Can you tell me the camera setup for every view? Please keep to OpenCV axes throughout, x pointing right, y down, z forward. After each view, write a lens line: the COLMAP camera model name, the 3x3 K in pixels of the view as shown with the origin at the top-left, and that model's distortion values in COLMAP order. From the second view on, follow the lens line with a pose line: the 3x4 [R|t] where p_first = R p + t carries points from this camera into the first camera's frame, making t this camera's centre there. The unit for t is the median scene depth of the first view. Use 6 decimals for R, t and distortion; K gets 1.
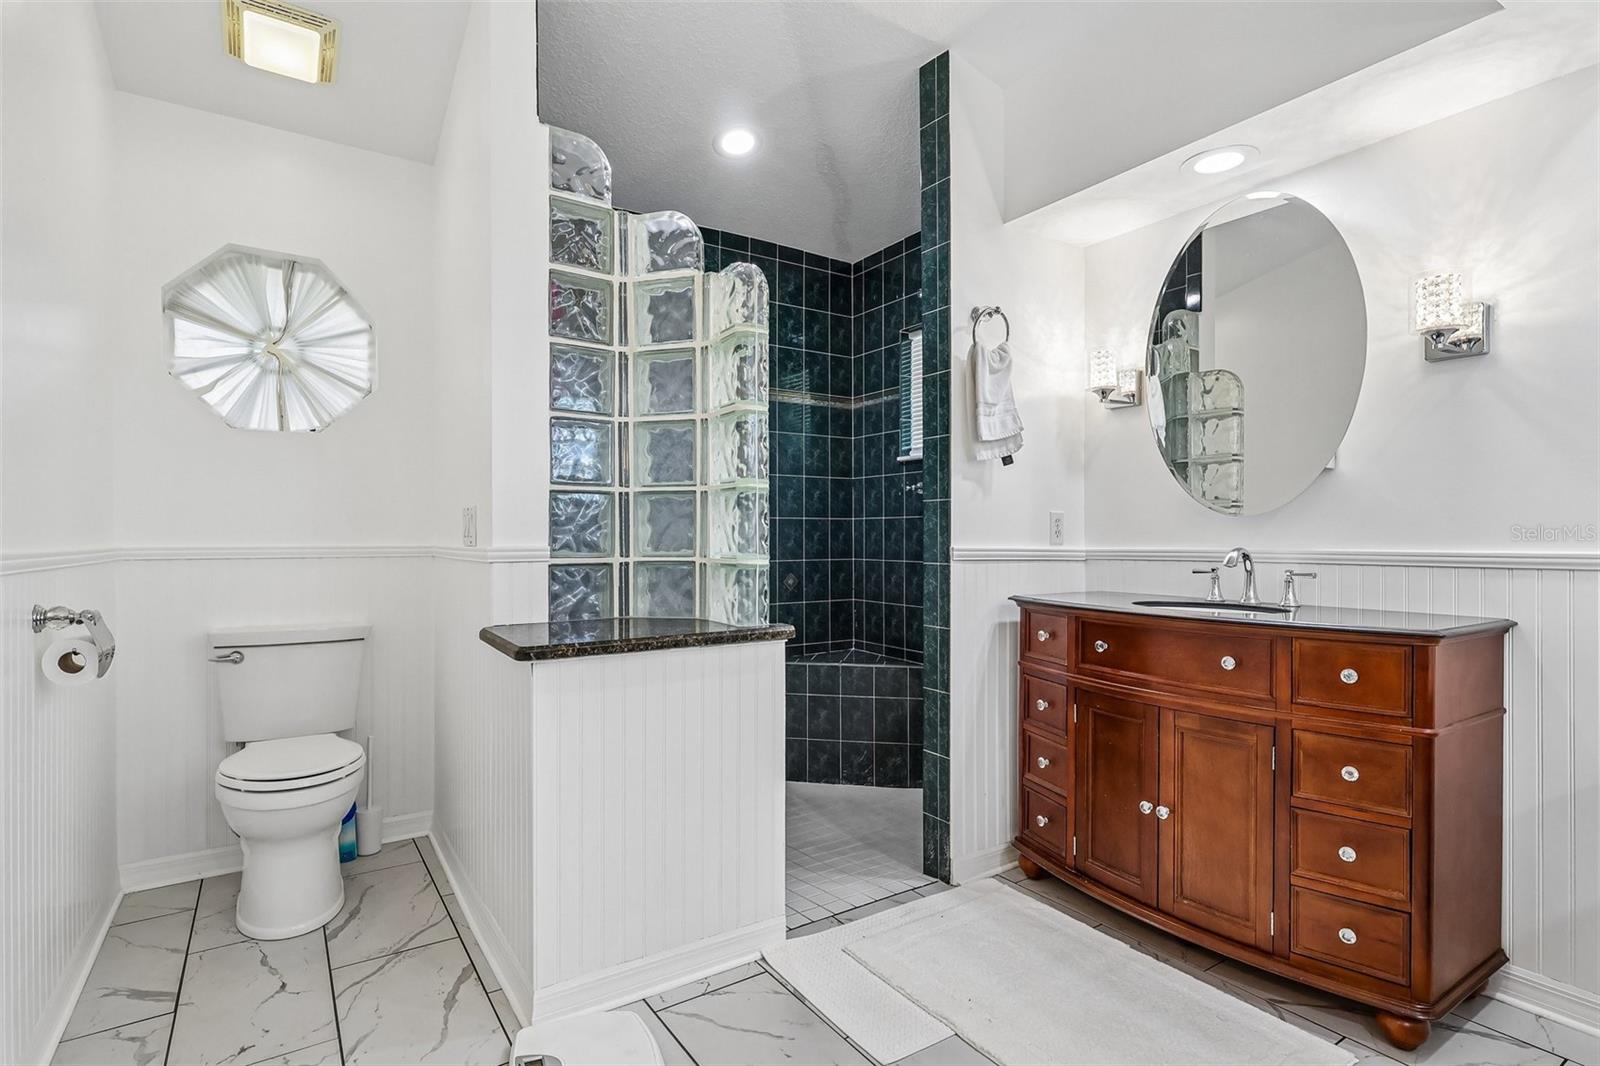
lens RADIAL K [[782.6, 0, 800.0], [0, 782.6, 533.0], [0, 0, 1]] dist [-0.012245, -0.000497]
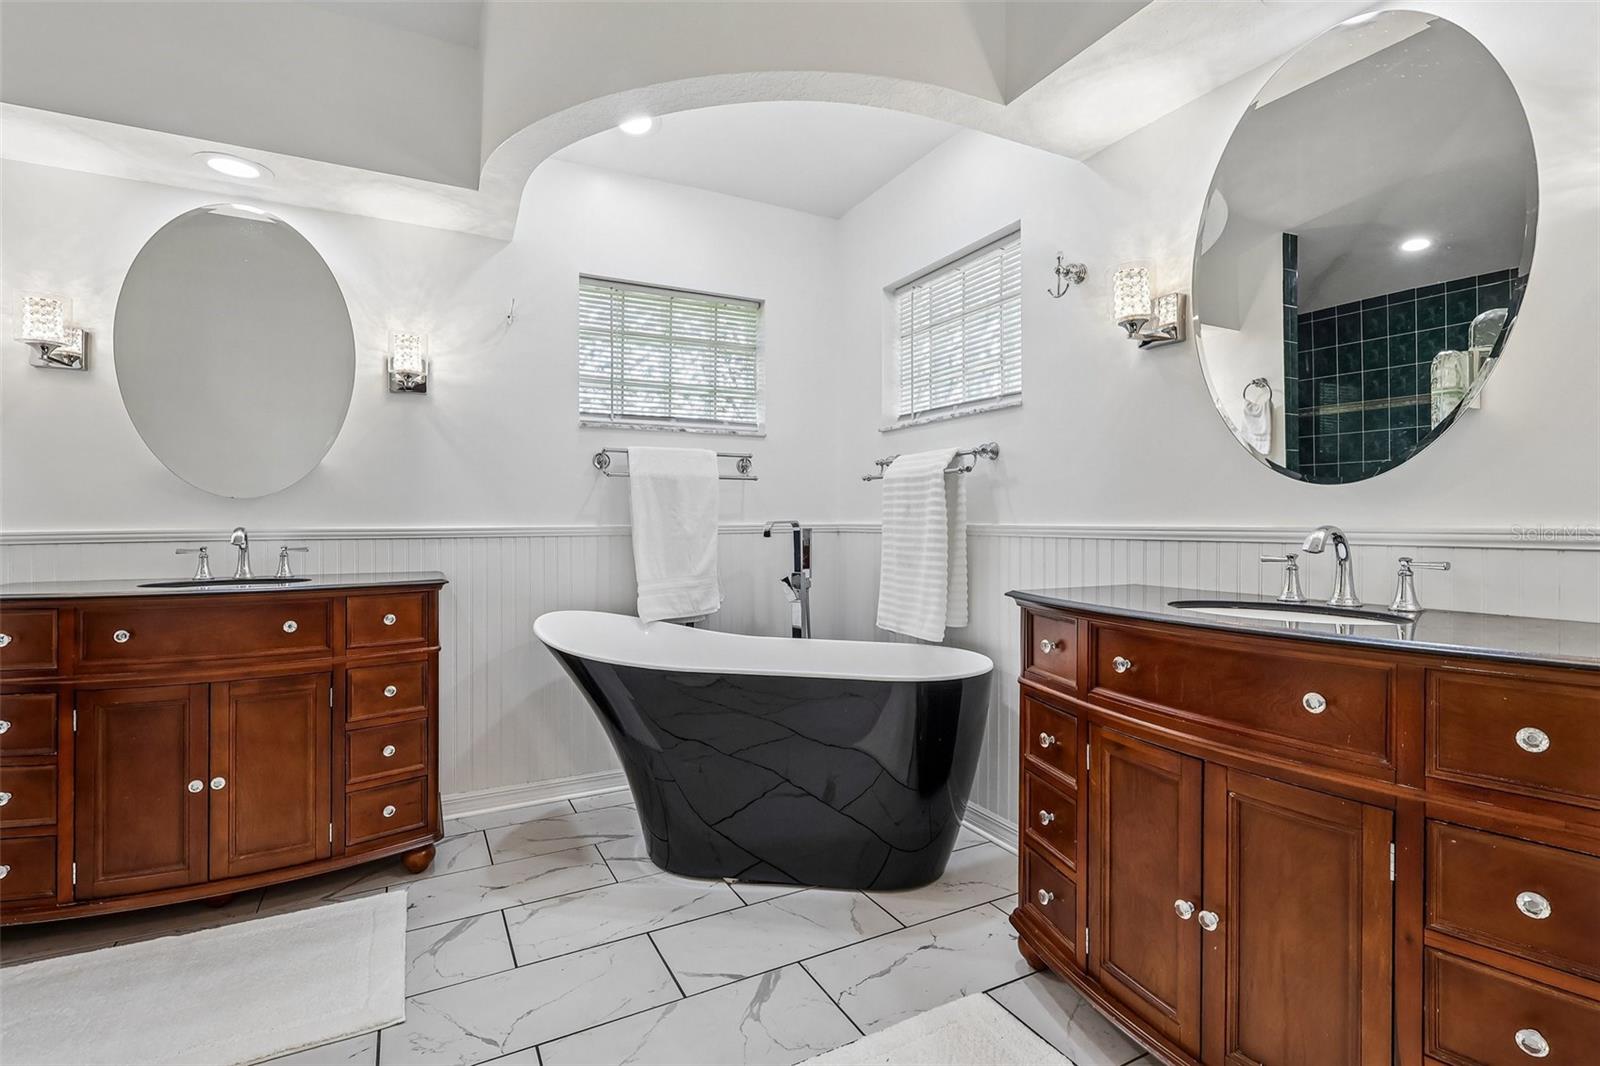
lens RADIAL K [[745.8, 0, 793.0], [0, 745.8, 513.8], [0, 0, 1]] dist [-0.001383, 0.000003]
pose [[0.110415, 0.002379, 0.993883, -0.469900], [-0.005000, 0.999986, -0.001838, -0.002811], [-0.993873, -0.004767, 0.110425, 0.138996]]
